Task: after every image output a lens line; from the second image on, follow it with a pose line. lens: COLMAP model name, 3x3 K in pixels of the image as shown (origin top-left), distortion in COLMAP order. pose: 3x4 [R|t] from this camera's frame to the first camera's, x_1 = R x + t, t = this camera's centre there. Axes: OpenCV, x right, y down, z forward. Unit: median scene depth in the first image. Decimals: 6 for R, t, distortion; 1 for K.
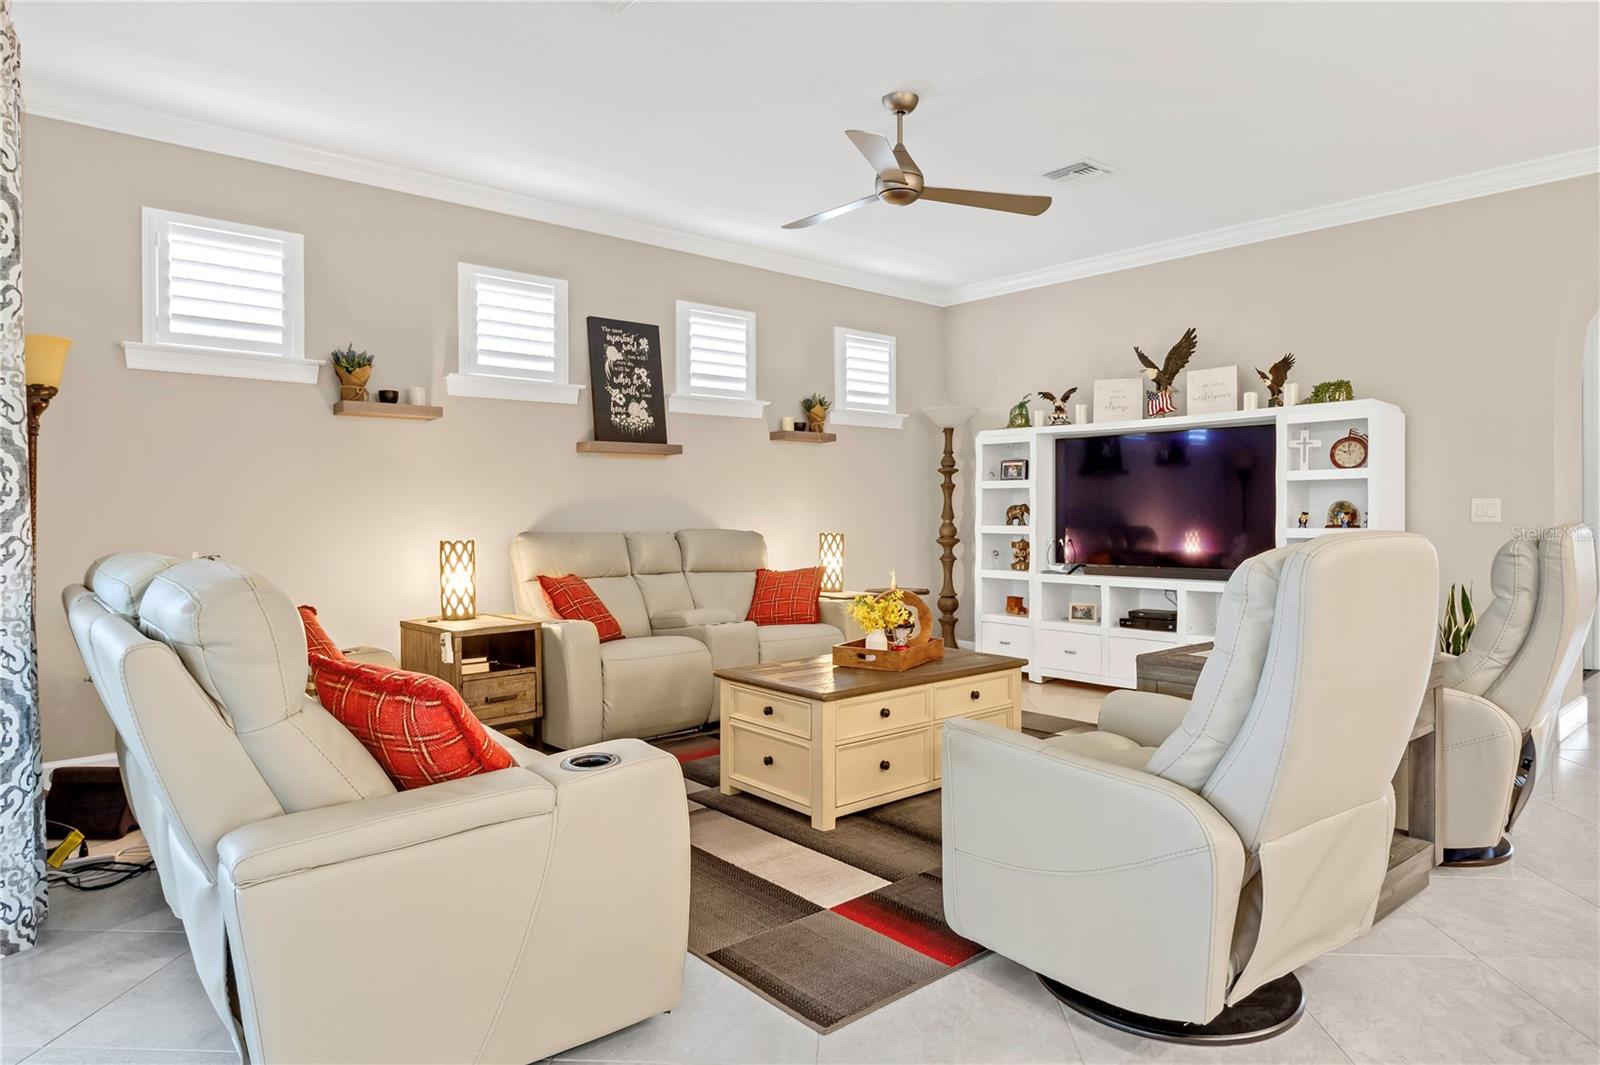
lens RADIAL K [[959.5, 0, 800.9], [0, 959.5, 528.6], [0, 0, 1]] dist [-0.002774, -0.000006]
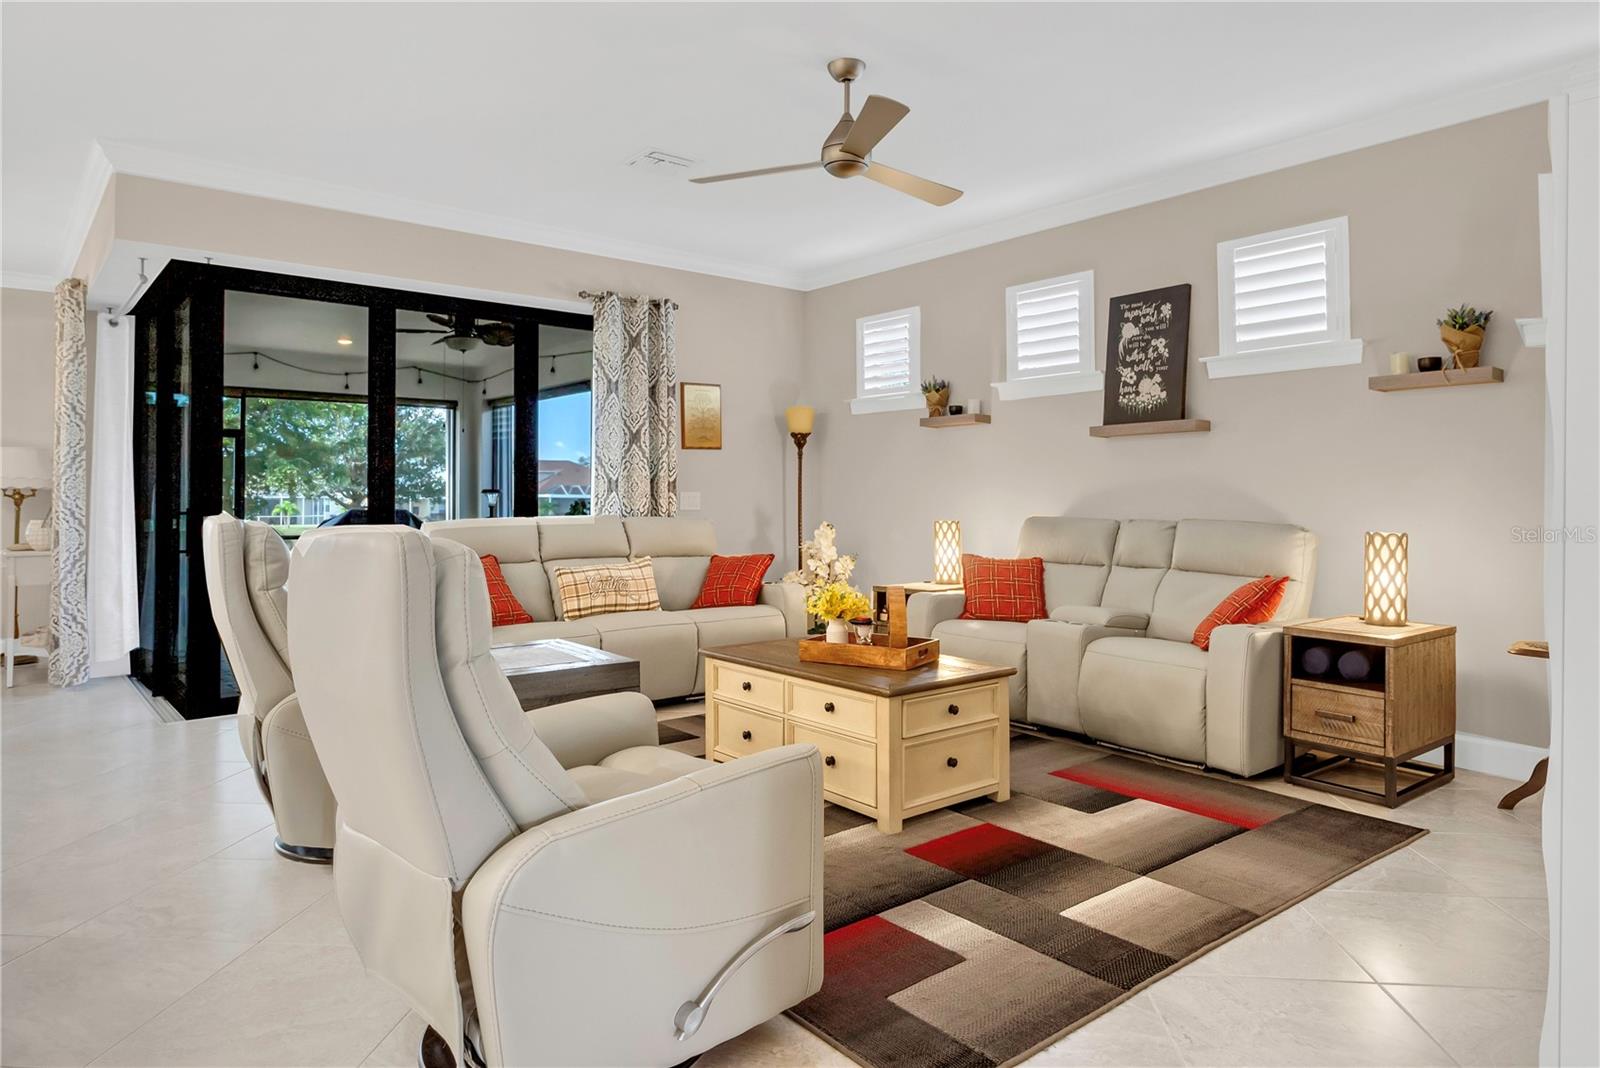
lens RADIAL K [[975.7, 0, 800.6], [0, 975.7, 486.2], [0, 0, 1]] dist [0.040314, -0.000079]
pose [[-0.028867, -0.013769, -0.999488, 0.769877], [-0.019718, 0.999718, -0.013203, -0.010395], [0.999389, 0.019327, -0.029130, 0.702952]]
